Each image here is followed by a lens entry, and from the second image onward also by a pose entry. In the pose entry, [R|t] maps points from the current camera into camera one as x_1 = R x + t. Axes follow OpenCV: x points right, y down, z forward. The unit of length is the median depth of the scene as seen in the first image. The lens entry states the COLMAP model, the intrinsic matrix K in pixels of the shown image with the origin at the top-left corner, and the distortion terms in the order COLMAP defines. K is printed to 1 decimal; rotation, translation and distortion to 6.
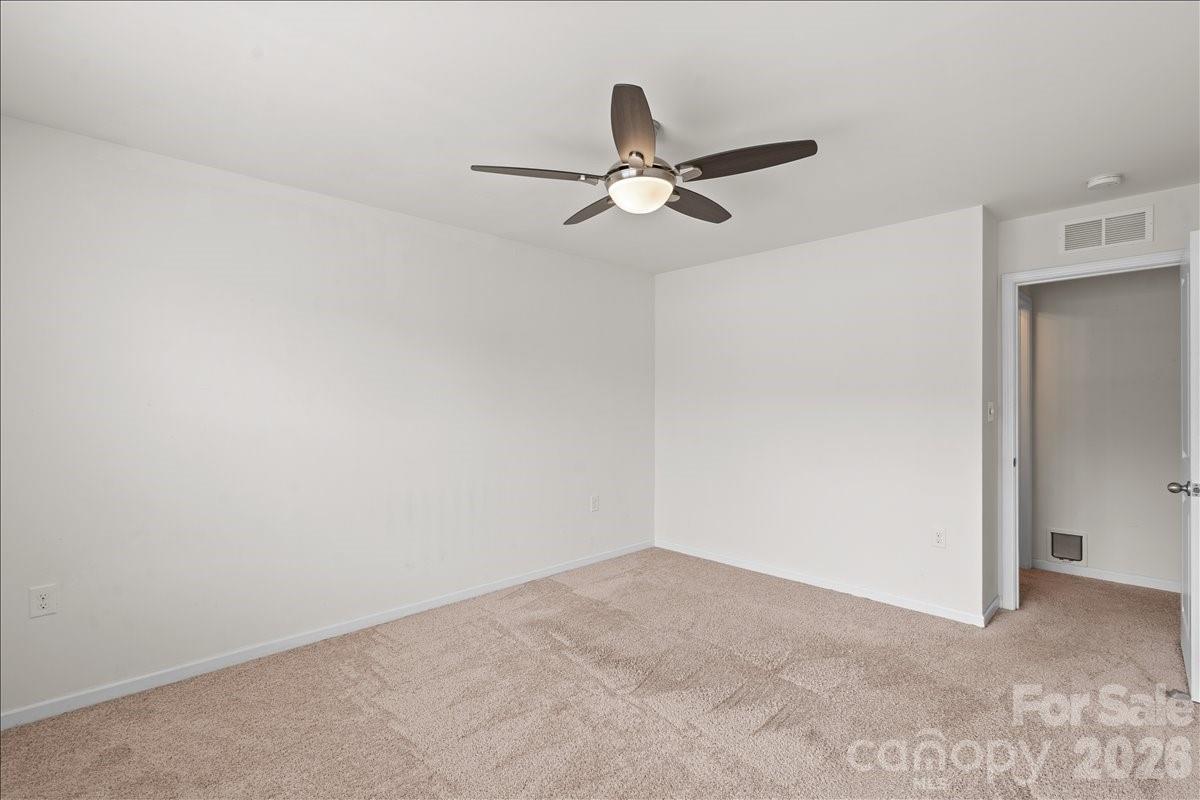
lens RADIAL K [[551.7, 0, 597.3], [0, 551.7, 399.4], [0, 0, 1]] dist [-0.001369, -0.000110]
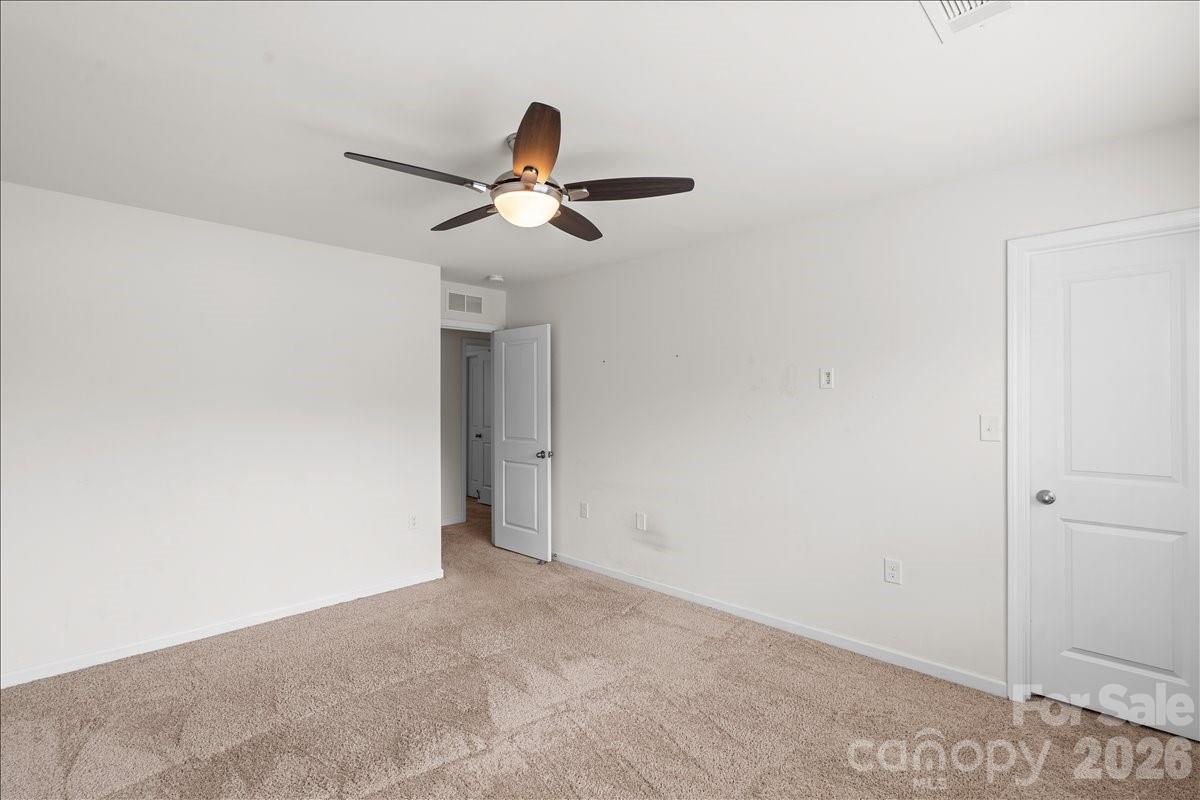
lens RADIAL K [[551.7, 0, 597.3], [0, 551.7, 401.1], [0, 0, 1]] dist [-0.001369, -0.000110]
pose [[-0.029232, 0.003684, 0.999566, -0.705219], [0.000610, 0.999993, -0.003668, -0.017355], [-0.999572, 0.000503, -0.029234, 0.692286]]
